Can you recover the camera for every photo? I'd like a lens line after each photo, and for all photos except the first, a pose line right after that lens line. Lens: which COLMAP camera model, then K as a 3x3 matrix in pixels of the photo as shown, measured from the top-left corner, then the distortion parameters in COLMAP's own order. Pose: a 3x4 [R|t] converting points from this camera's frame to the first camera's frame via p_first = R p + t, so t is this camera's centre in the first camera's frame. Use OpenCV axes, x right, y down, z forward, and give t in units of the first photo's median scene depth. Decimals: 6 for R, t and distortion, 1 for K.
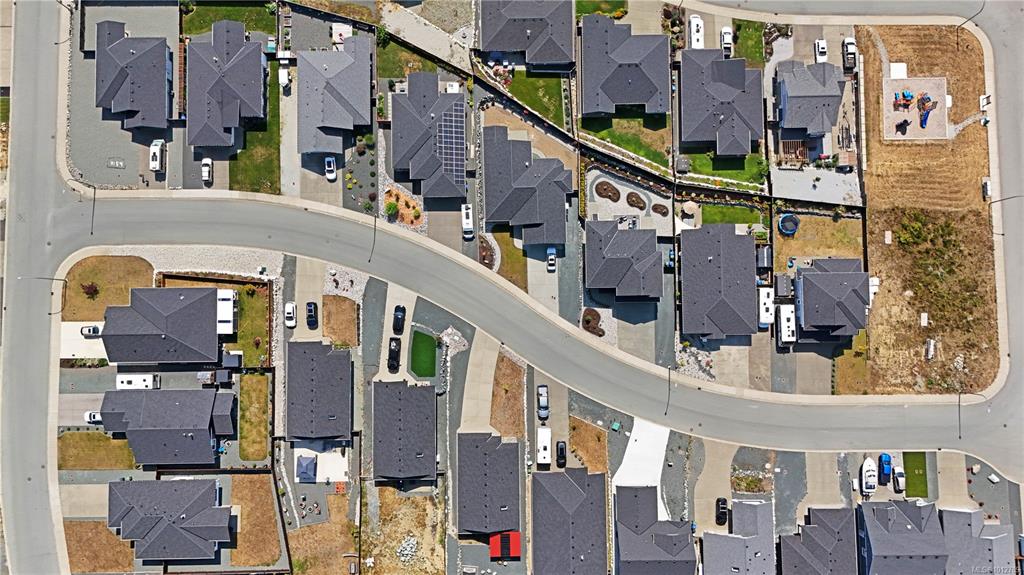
lens RADIAL K [[765.7, 0, 512.0], [0, 765.7, 287.5], [0, 0, 1]] dist [0.077163, -0.097161]
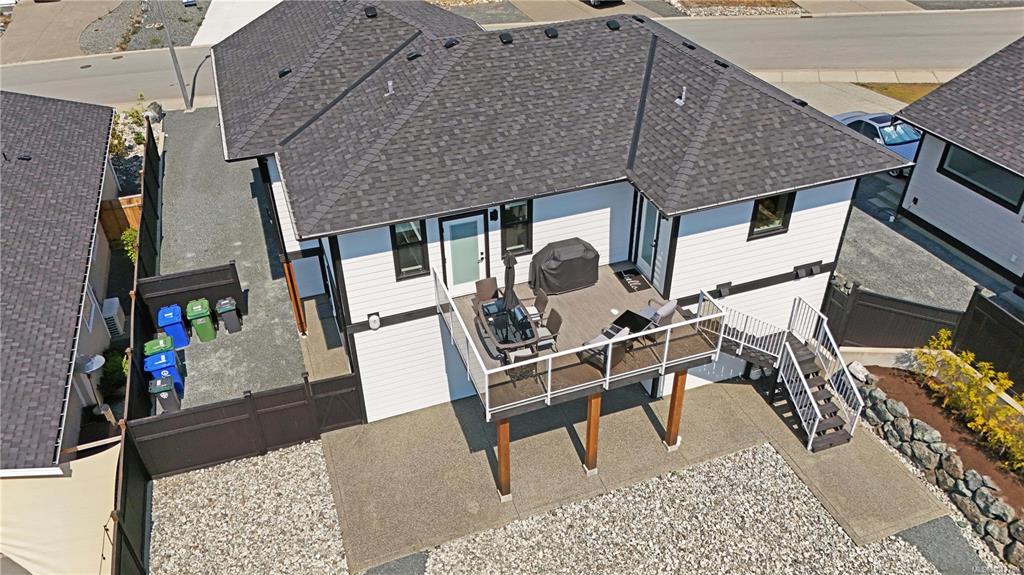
lens RADIAL K [[765.7, 0, 512.0], [0, 765.7, 287.5], [0, 0, 1]] dist [0.077163, -0.097161]
pose [[-0.940767, 0.223653, -0.254826, 0.179717], [-0.333026, -0.468454, 0.818318, -0.166554], [0.063644, 0.854710, 0.515189, 0.911963]]
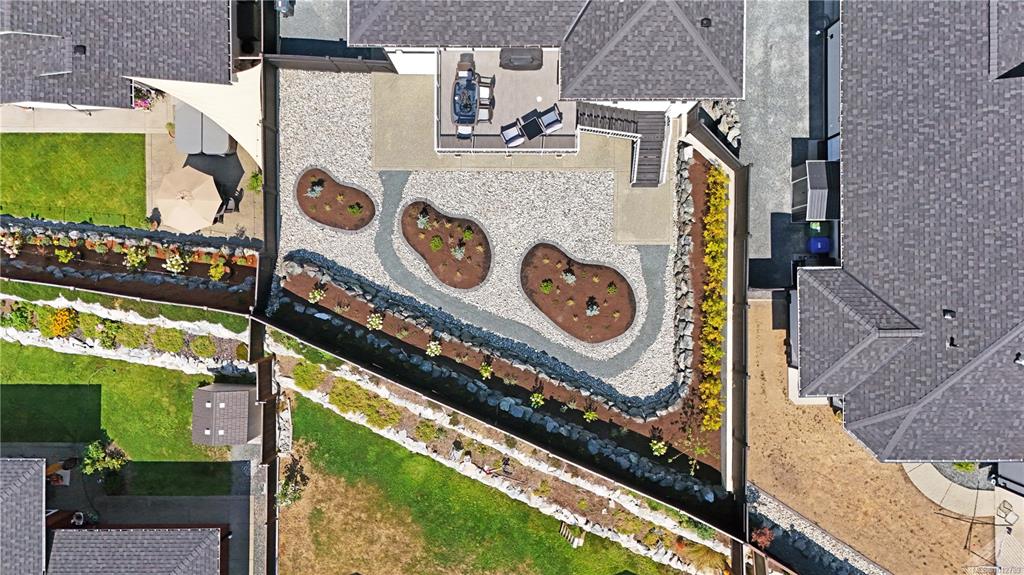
lens RADIAL K [[765.7, 0, 512.0], [0, 765.7, 287.5], [0, 0, 1]] dist [0.077163, -0.097161]
pose [[-0.999213, -0.010641, 0.038201, 0.135675], [0.012863, -0.998211, 0.058390, -0.136708], [0.037511, 0.058835, 0.997563, 0.789876]]
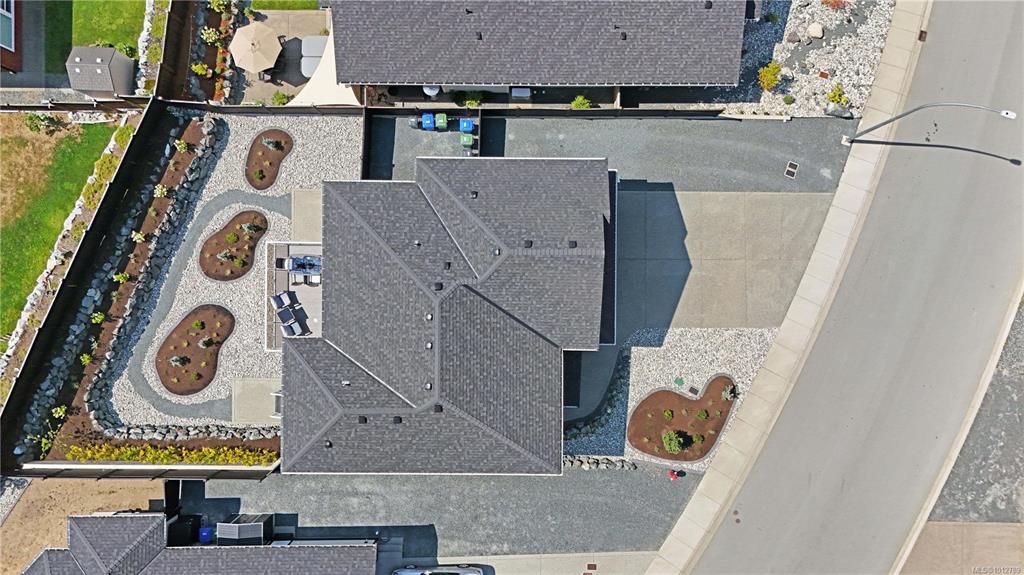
lens RADIAL K [[765.7, 0, 512.0], [0, 765.7, 287.5], [0, 0, 1]] dist [0.077163, -0.097161]
pose [[0.013968, -0.999358, 0.032990, 0.139930], [0.997941, 0.015998, 0.062106, -0.030849], [-0.062593, 0.032054, 0.997524, 0.723090]]
